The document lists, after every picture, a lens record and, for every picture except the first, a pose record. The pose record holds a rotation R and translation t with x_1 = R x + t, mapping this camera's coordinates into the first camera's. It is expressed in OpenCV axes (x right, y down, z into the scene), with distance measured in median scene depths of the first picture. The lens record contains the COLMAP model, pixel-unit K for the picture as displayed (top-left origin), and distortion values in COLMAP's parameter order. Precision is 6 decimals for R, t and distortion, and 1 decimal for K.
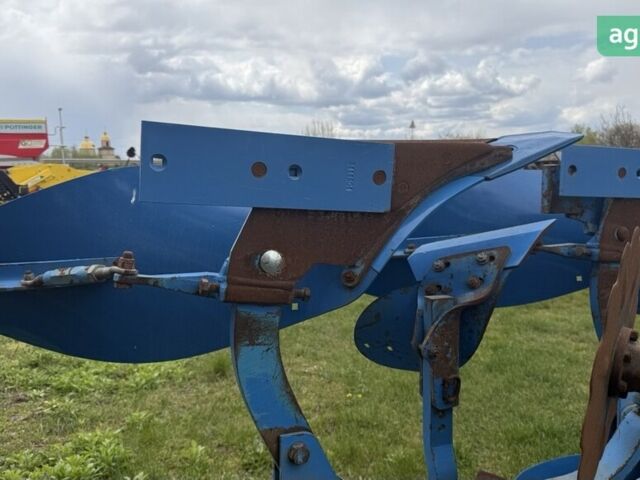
lens RADIAL K [[605.4, 0, 313.7], [0, 605.4, 243.8], [0, 0, 1]] dist [0.180503, -0.366767]
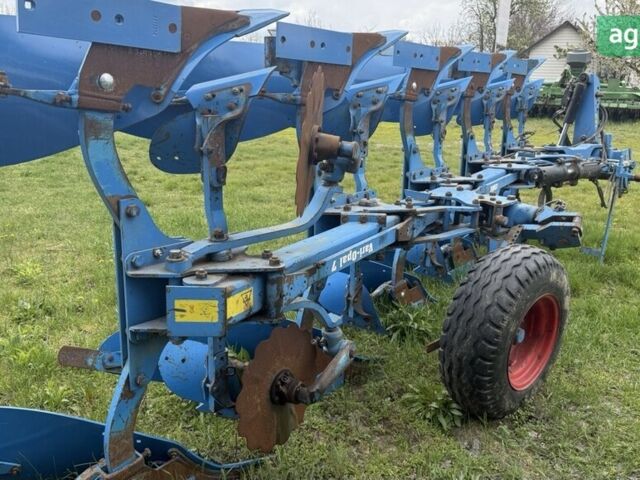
lens RADIAL K [[605.4, 0, 313.7], [0, 605.4, 243.8], [0, 0, 1]] dist [0.180503, -0.366767]
pose [[0.896856, -0.095109, 0.431976, -0.267163], [0.027172, 0.986611, 0.160809, 0.167517], [-0.441487, -0.132485, 0.887433, -0.547594]]
